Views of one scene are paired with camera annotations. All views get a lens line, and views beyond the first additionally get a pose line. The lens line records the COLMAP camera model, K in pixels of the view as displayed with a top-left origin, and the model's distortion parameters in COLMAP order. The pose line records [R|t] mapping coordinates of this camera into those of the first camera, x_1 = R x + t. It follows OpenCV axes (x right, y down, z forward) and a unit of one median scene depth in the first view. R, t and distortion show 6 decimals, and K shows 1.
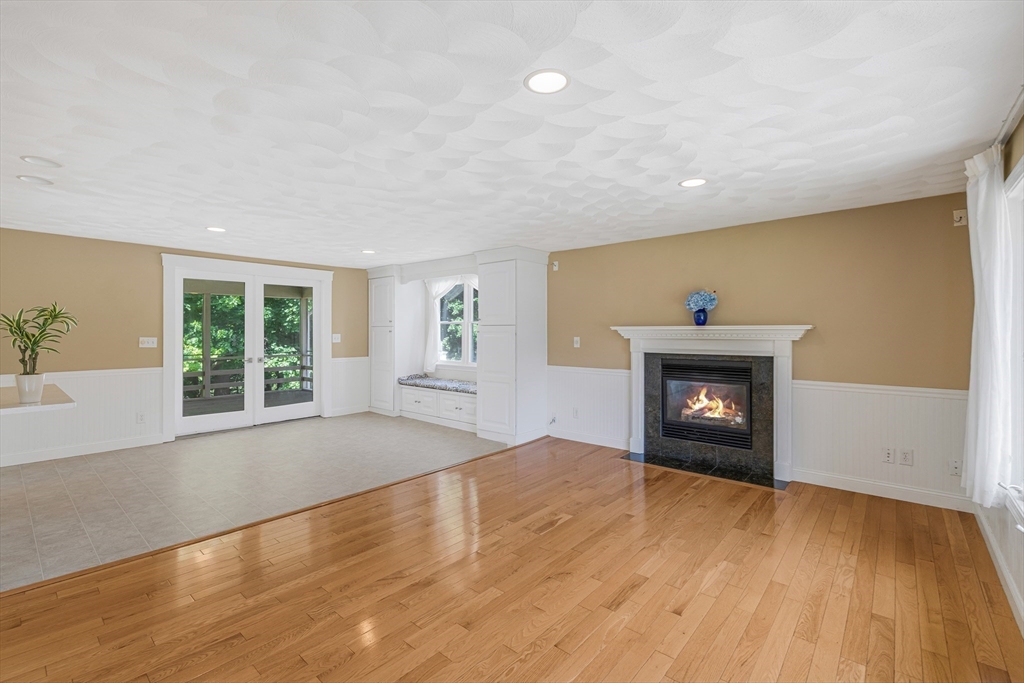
lens RADIAL K [[458.1, 0, 505.2], [0, 458.1, 334.9], [0, 0, 1]] dist [-0.002314, 0.001174]
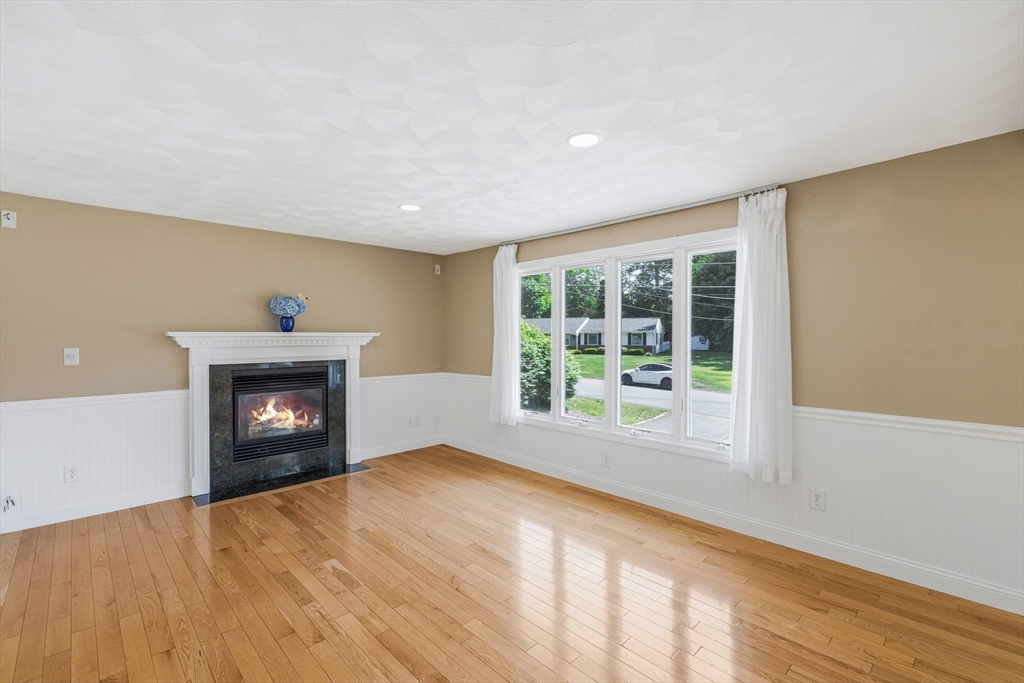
lens RADIAL K [[458.1, 0, 512.7], [0, 458.1, 339.6], [0, 0, 1]] dist [-0.002314, 0.001174]
pose [[0.068485, -0.006281, 0.997632, -0.518749], [0.008213, 0.999950, 0.005732, -0.006591], [-0.997618, 0.007801, 0.068533, 0.477609]]
